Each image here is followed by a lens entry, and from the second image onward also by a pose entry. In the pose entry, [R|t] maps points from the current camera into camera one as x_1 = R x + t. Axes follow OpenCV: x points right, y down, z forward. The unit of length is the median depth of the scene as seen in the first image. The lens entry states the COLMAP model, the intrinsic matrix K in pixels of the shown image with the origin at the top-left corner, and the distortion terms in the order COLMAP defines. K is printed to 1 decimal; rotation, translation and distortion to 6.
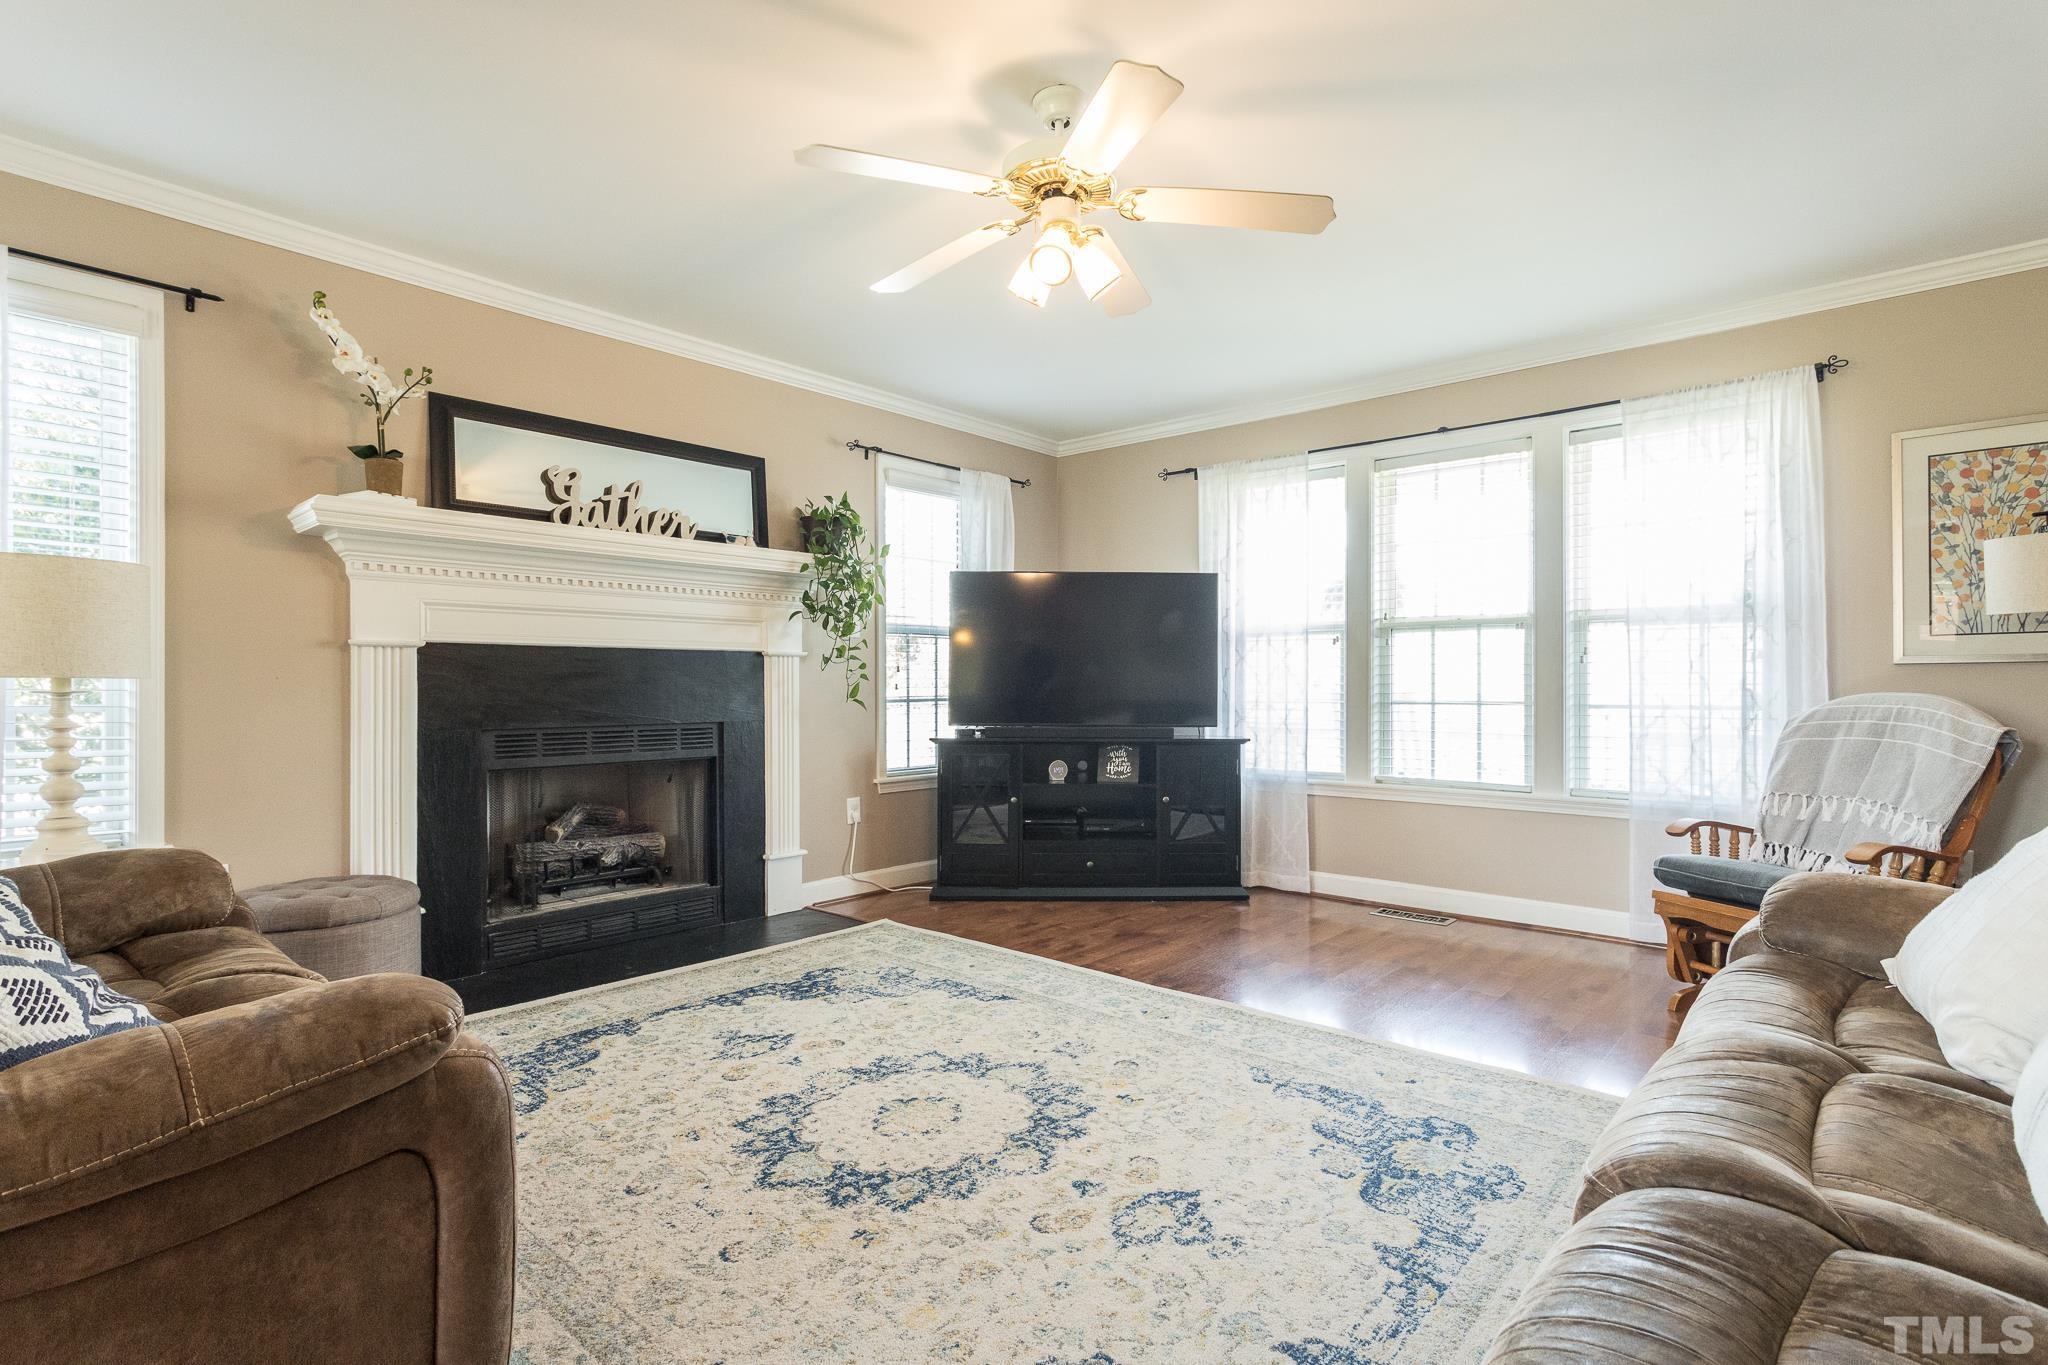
lens RADIAL K [[984.1, 0, 1020.1], [0, 984.1, 682.7], [0, 0, 1]] dist [0.002202, 0.001152]
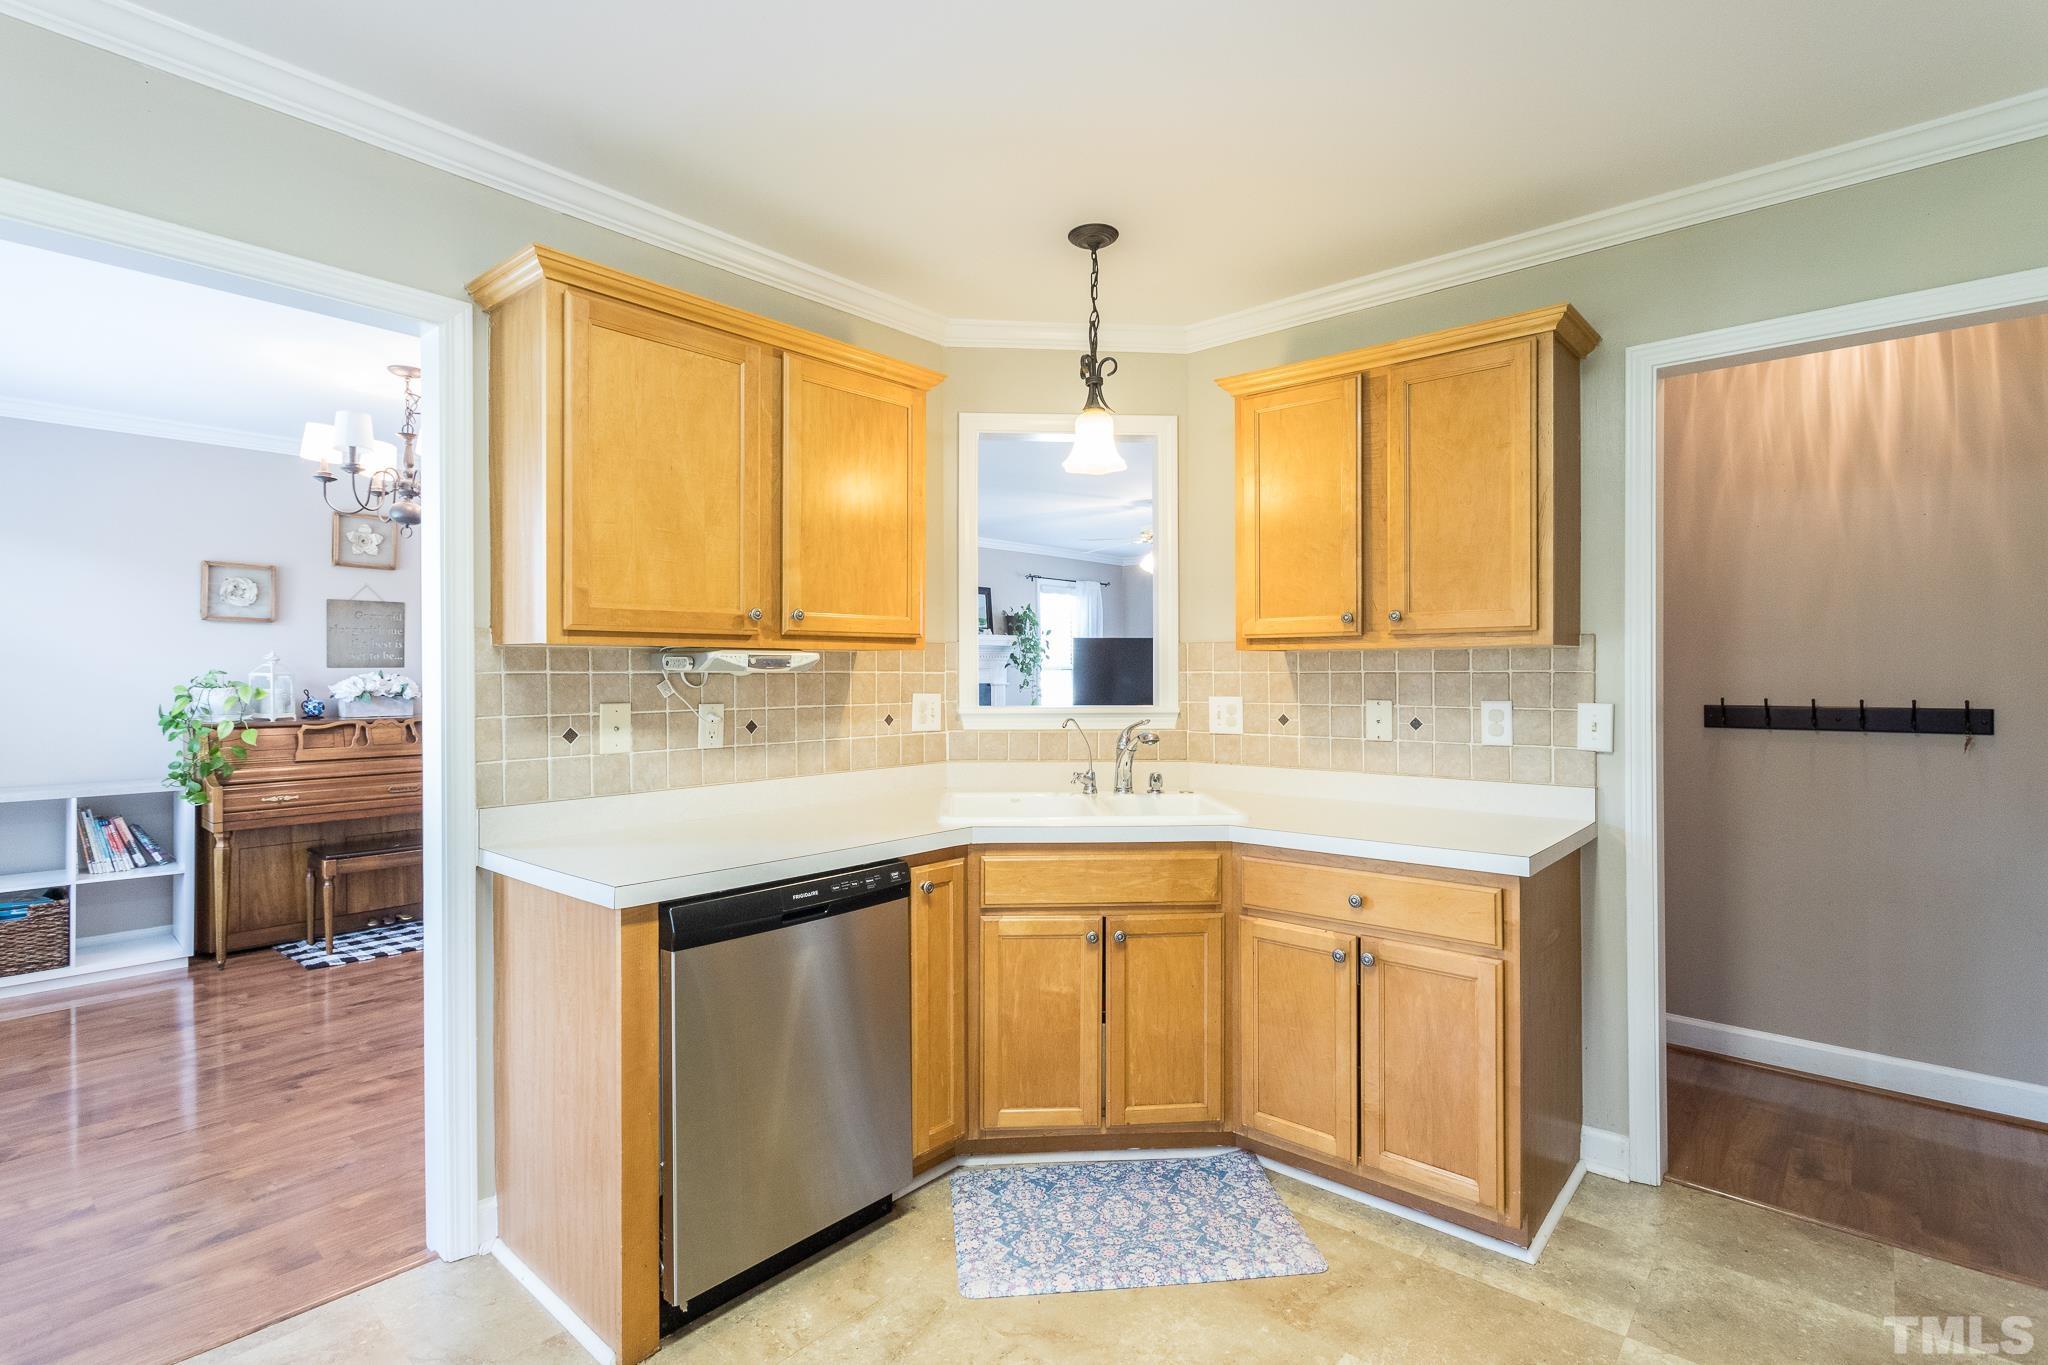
lens RADIAL K [[984.1, 0, 1027.4], [0, 984.1, 682.4], [0, 0, 1]] dist [0.002202, 0.001152]
pose [[0.999981, -0.002144, 0.005850, -0.198053], [0.002082, 0.999942, 0.010585, -0.055789], [-0.005872, -0.010573, 0.999927, -1.039645]]
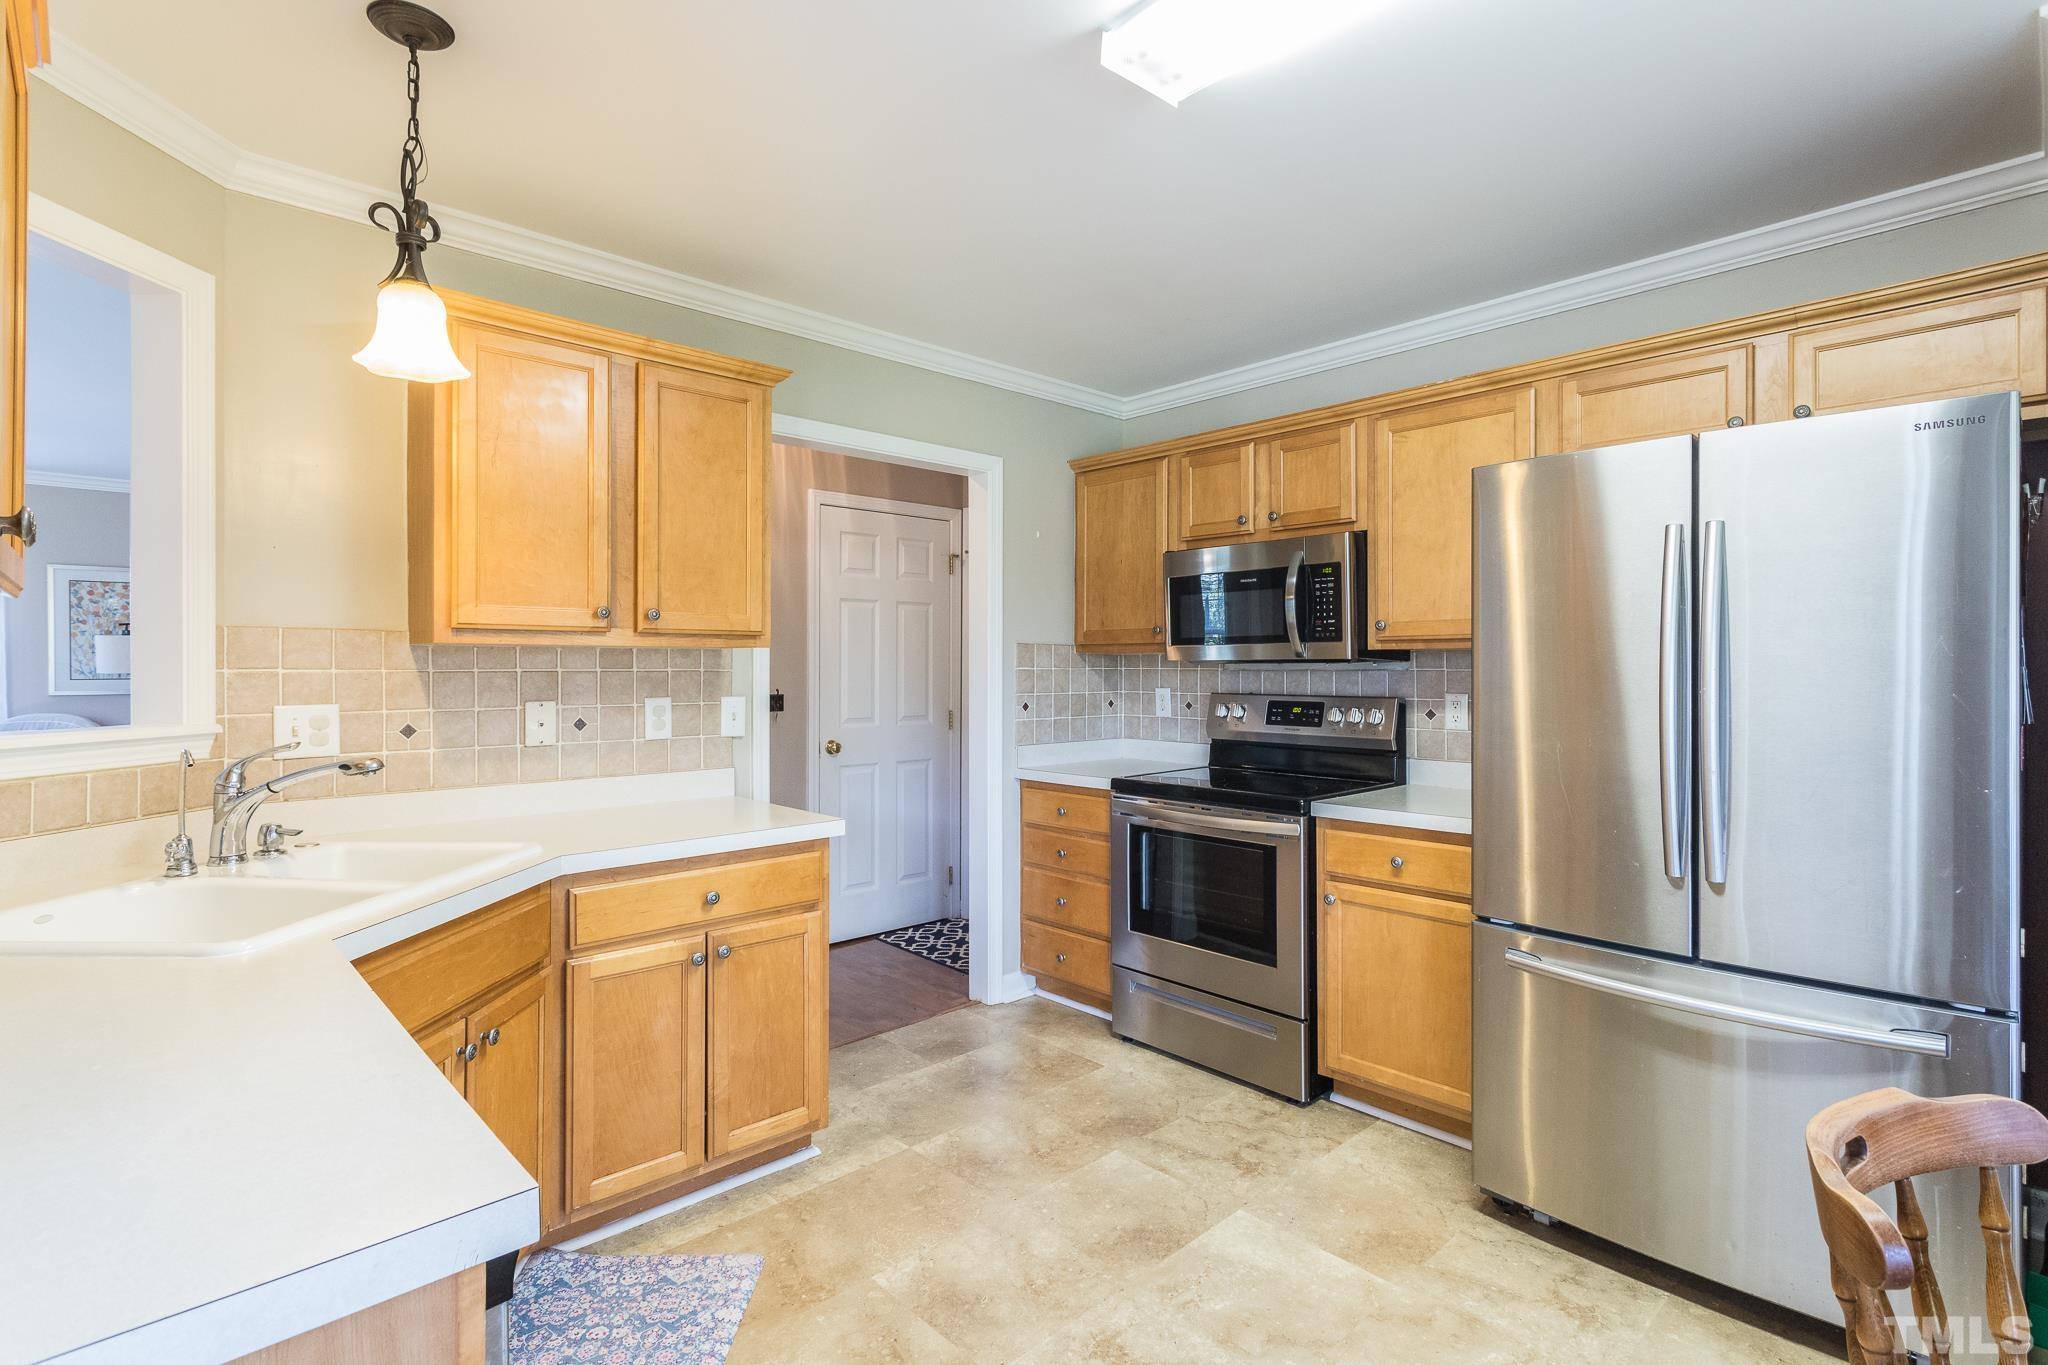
lens RADIAL K [[984.1, 0, 1021.7], [0, 984.1, 668.7], [0, 0, 1]] dist [0.002202, 0.001152]
pose [[0.091214, -0.000773, 0.995831, -0.561124], [-0.001788, 0.999998, 0.000941, -0.057591], [-0.995830, -0.001867, 0.091212, -0.702534]]
